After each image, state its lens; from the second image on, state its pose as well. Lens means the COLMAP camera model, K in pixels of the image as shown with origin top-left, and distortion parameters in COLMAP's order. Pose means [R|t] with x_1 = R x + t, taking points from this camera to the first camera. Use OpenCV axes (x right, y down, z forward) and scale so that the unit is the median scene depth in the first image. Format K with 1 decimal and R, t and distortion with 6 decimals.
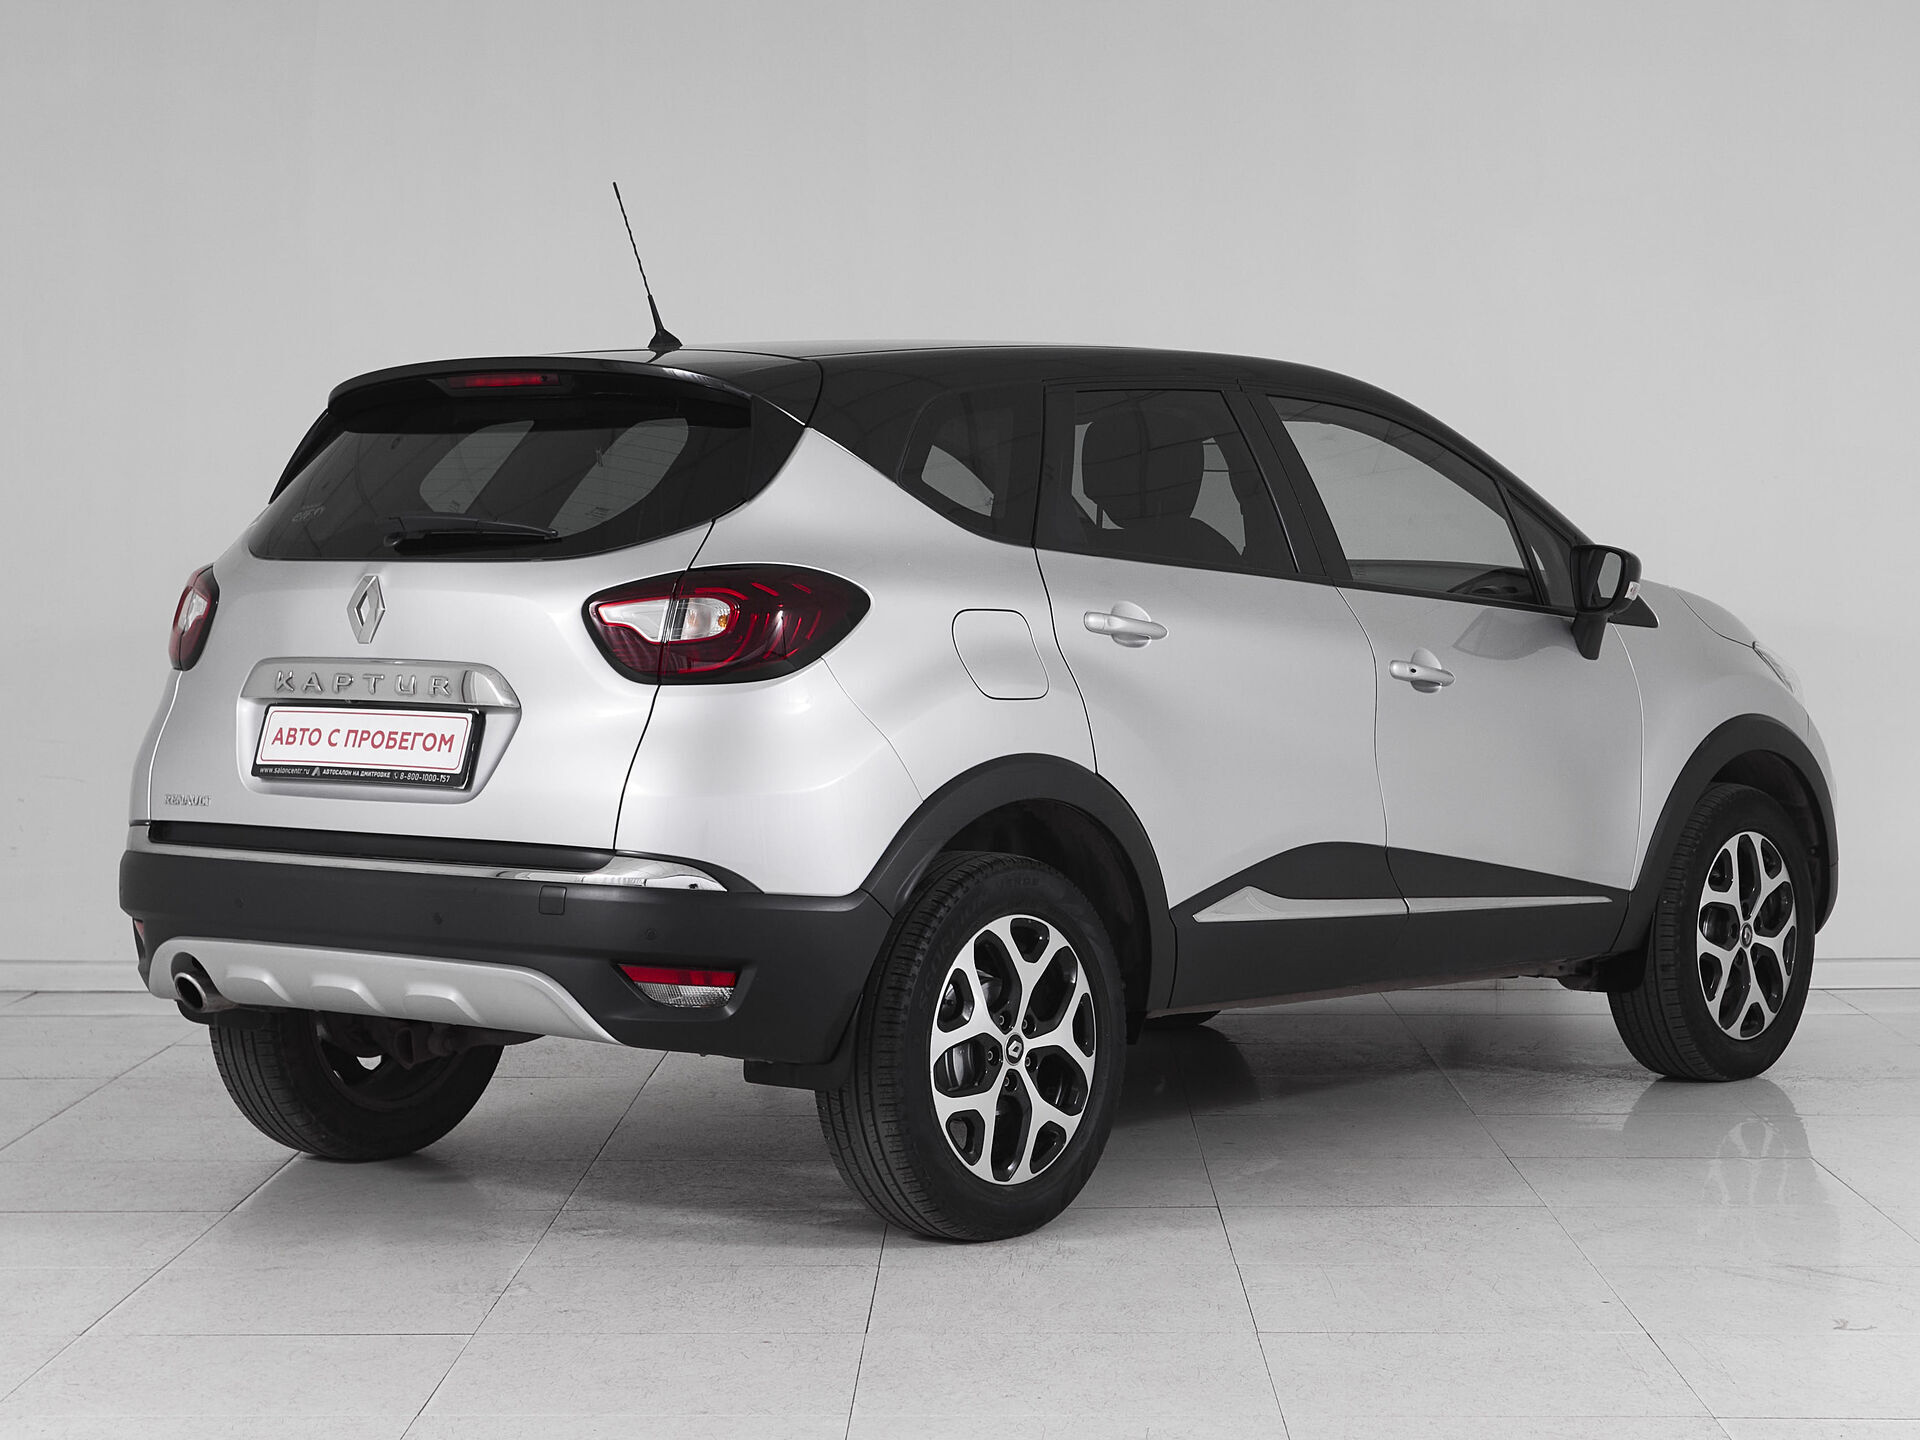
lens RADIAL K [[2446.1, 0, 960.0], [0, 2446.1, 720.0], [0, 0, 1]] dist [0.011919, 0.033535]
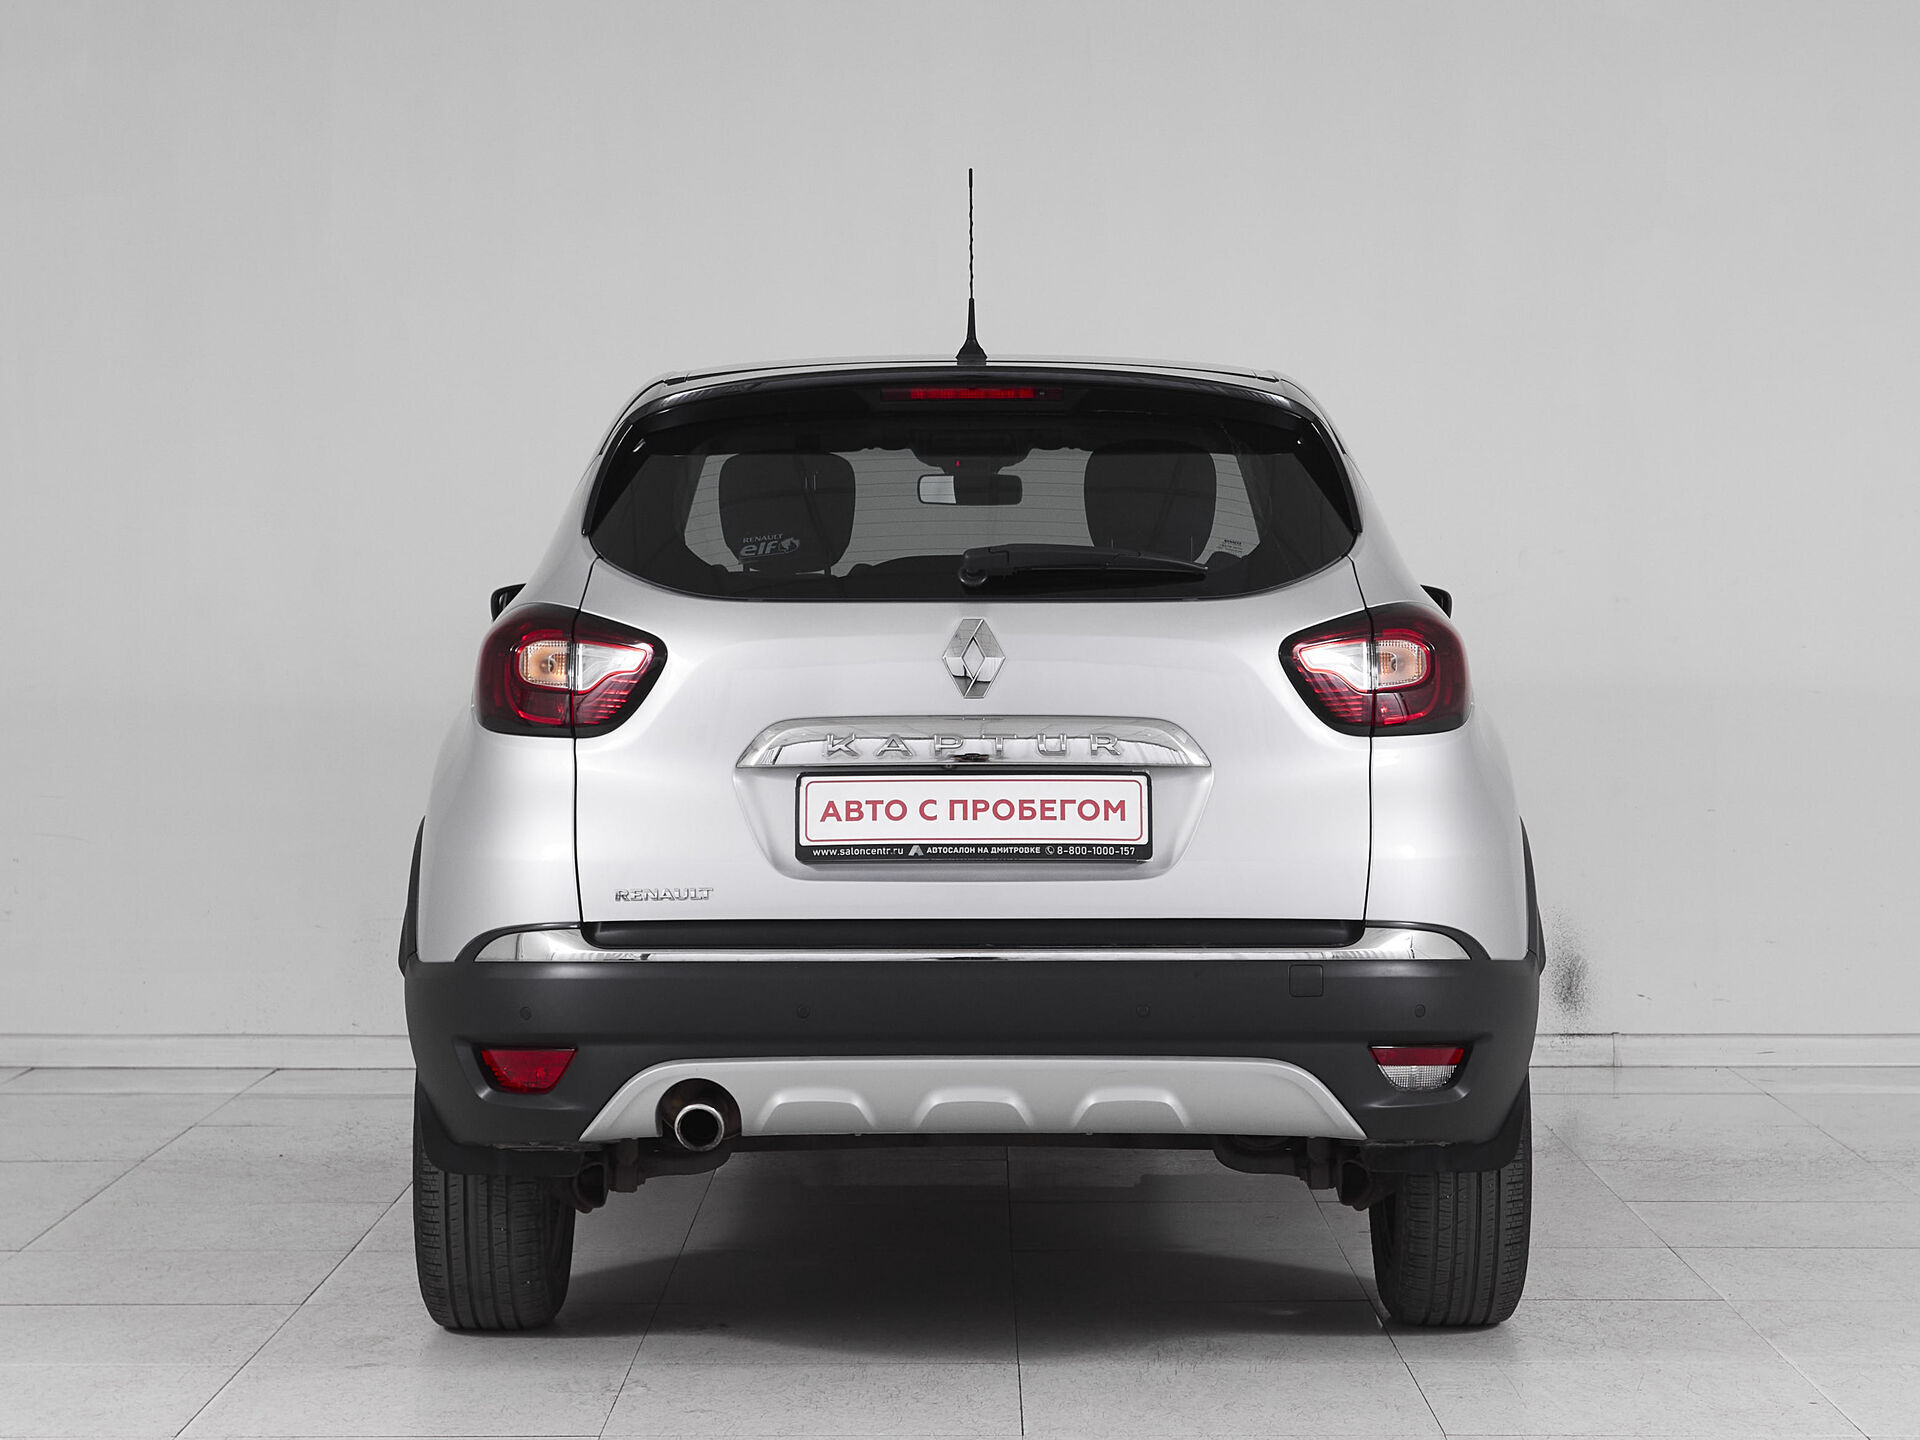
lens RADIAL K [[2446.1, 0, 960.0], [0, 2446.1, 720.0], [0, 0, 1]] dist [0.011919, 0.033535]
pose [[0.904378, -0.028570, 0.425775, -0.609375], [0.032559, 0.999468, -0.002093, -0.021961], [-0.425489, 0.015756, 0.904827, 0.227731]]
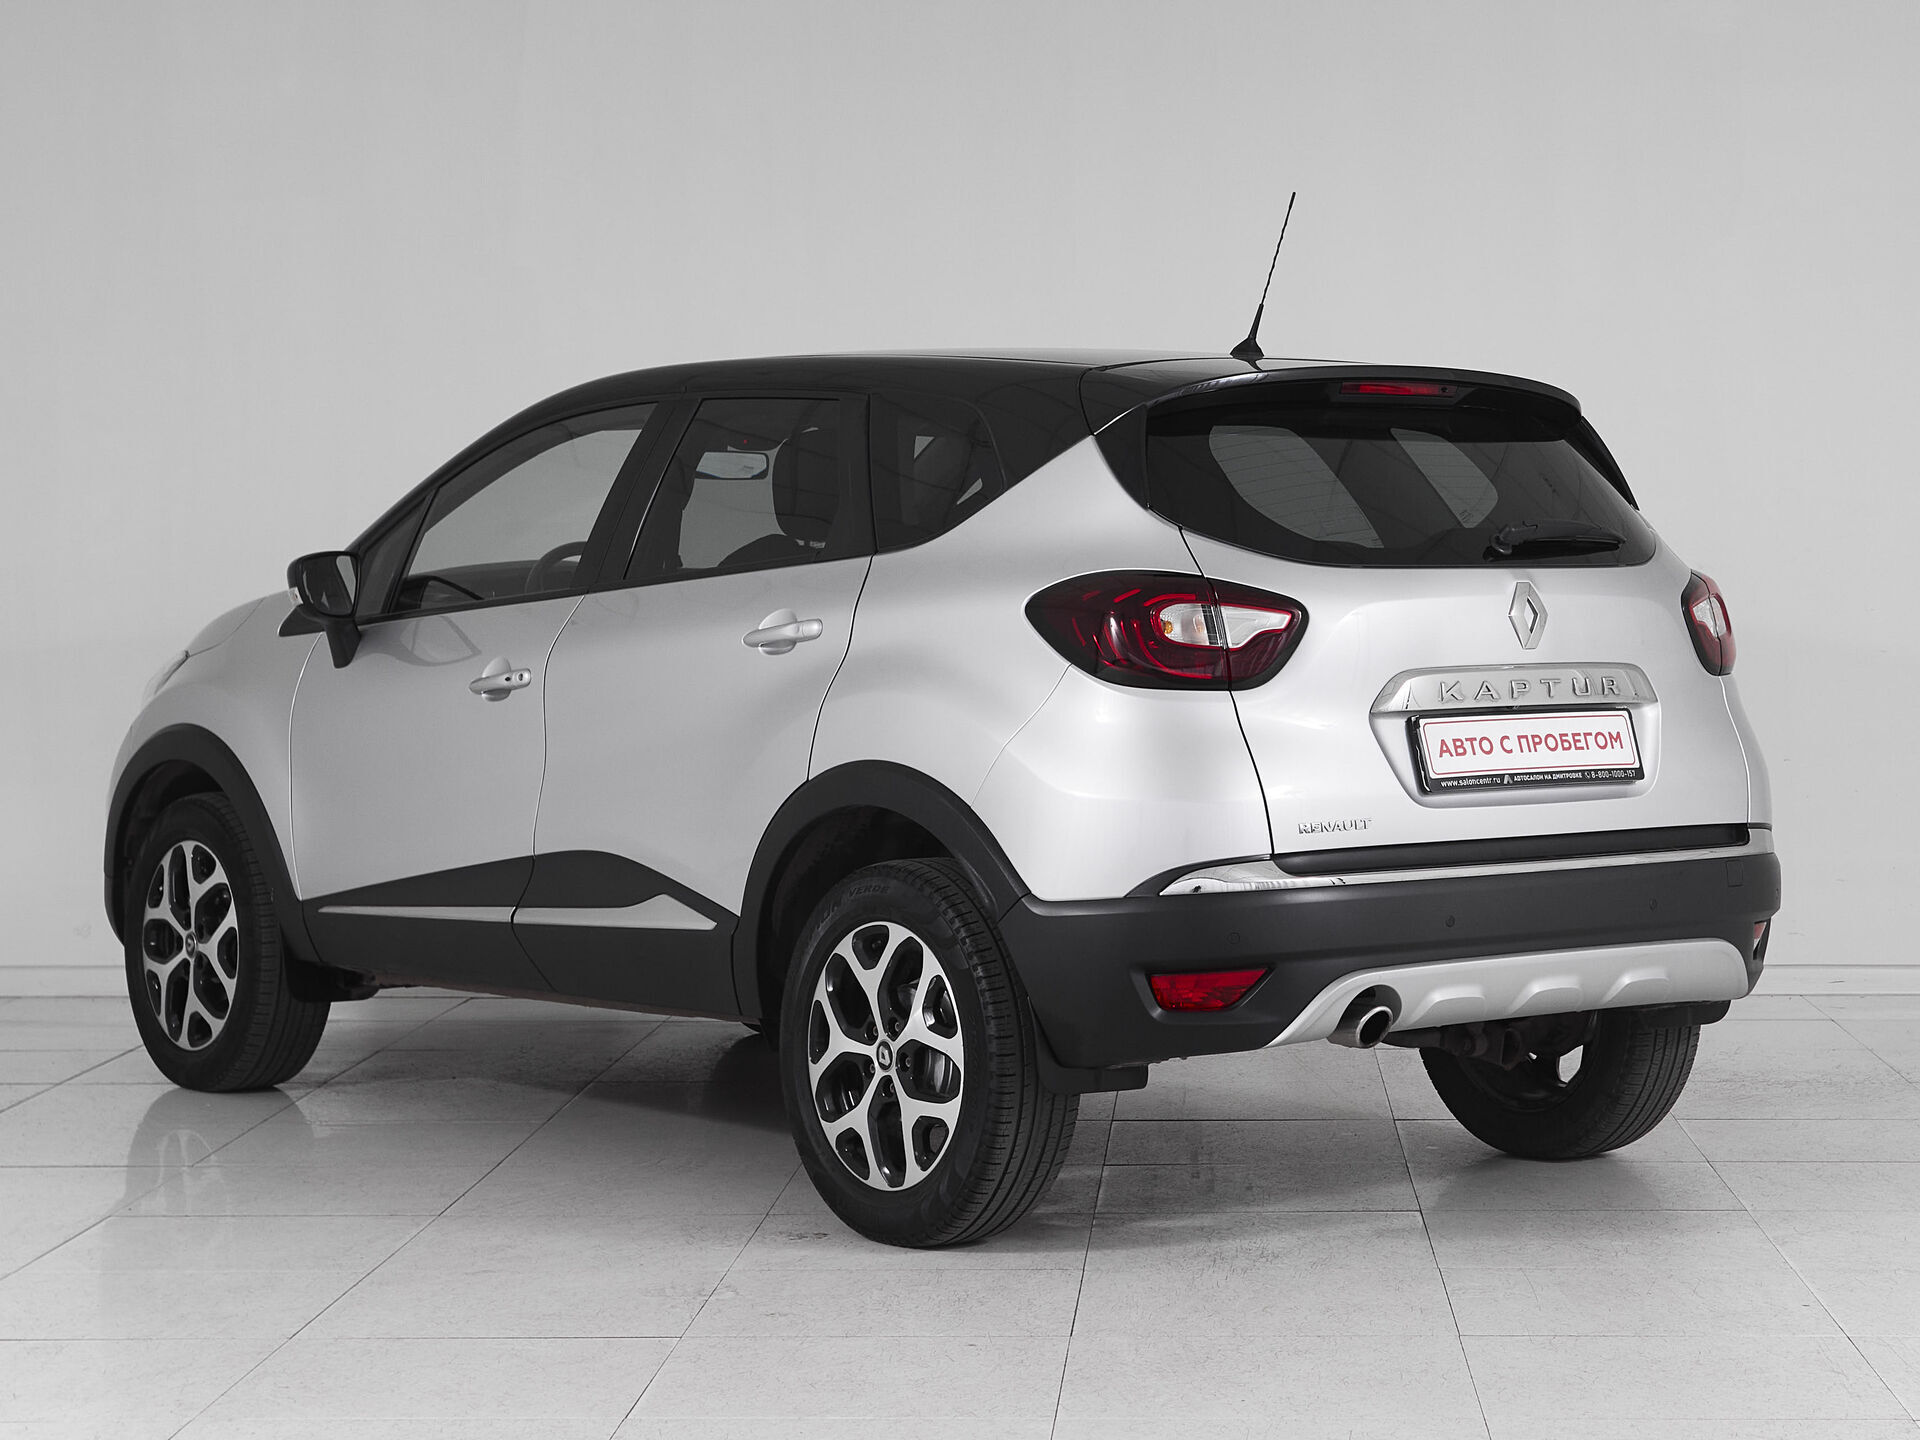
lens RADIAL K [[2446.1, 0, 960.0], [0, 2446.1, 720.0], [0, 0, 1]] dist [0.011919, 0.033535]
pose [[0.647493, -0.054904, 0.760091, -1.162632], [0.058846, 0.998025, 0.021962, -0.037932], [-0.759796, 0.030509, 0.649445, 0.521814]]
